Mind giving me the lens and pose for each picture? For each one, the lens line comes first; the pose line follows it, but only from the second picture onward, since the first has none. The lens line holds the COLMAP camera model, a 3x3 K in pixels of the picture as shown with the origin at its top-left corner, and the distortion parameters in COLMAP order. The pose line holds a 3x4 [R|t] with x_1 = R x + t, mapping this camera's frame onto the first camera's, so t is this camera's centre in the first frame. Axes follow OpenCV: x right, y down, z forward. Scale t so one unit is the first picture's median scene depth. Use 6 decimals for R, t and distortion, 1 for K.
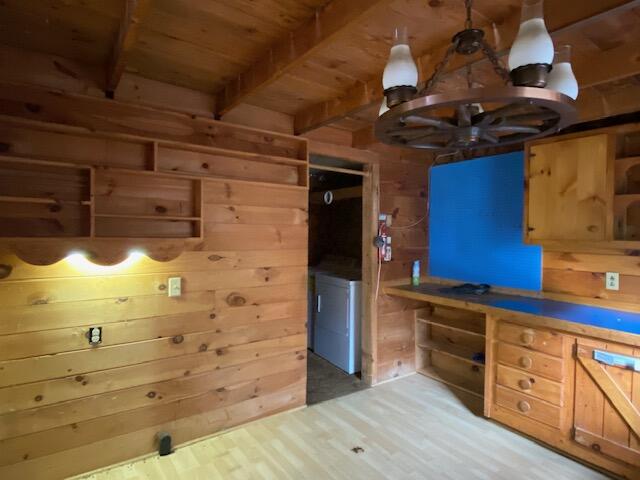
lens RADIAL K [[359.8, 0, 320.0], [0, 359.8, 240.0], [0, 0, 1]] dist [0.039223, -0.044063]
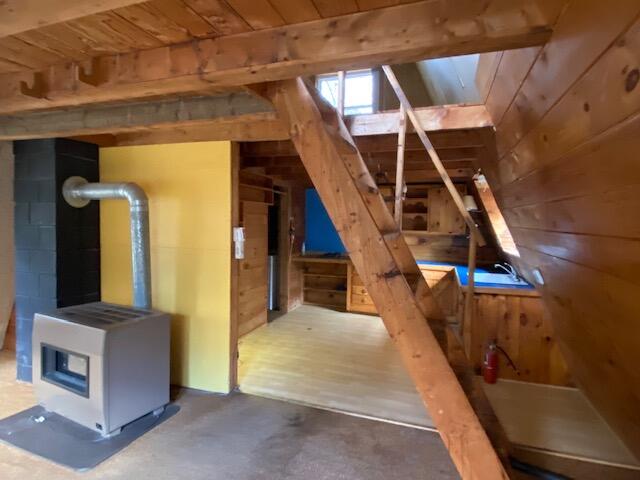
lens RADIAL K [[359.8, 0, 320.0], [0, 359.8, 240.0], [0, 0, 1]] dist [0.039223, -0.044063]
pose [[0.802329, -0.028280, 0.596211, -1.020378], [0.006339, 0.999224, 0.038867, -0.031584], [-0.596848, -0.027405, 0.801886, -0.681027]]
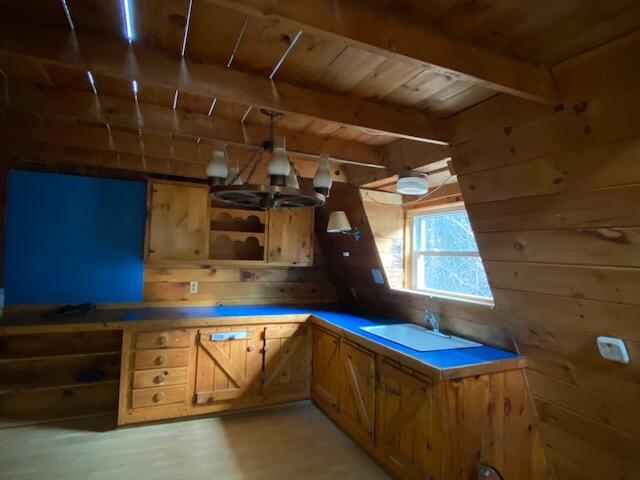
lens RADIAL K [[359.8, 0, 320.0], [0, 359.8, 240.0], [0, 0, 1]] dist [0.039223, -0.044063]
pose [[0.170243, 0.027952, 0.985006, -0.537420], [-0.013058, 0.999574, -0.026109, -0.043911], [-0.985316, -0.008417, 0.170536, 0.248512]]
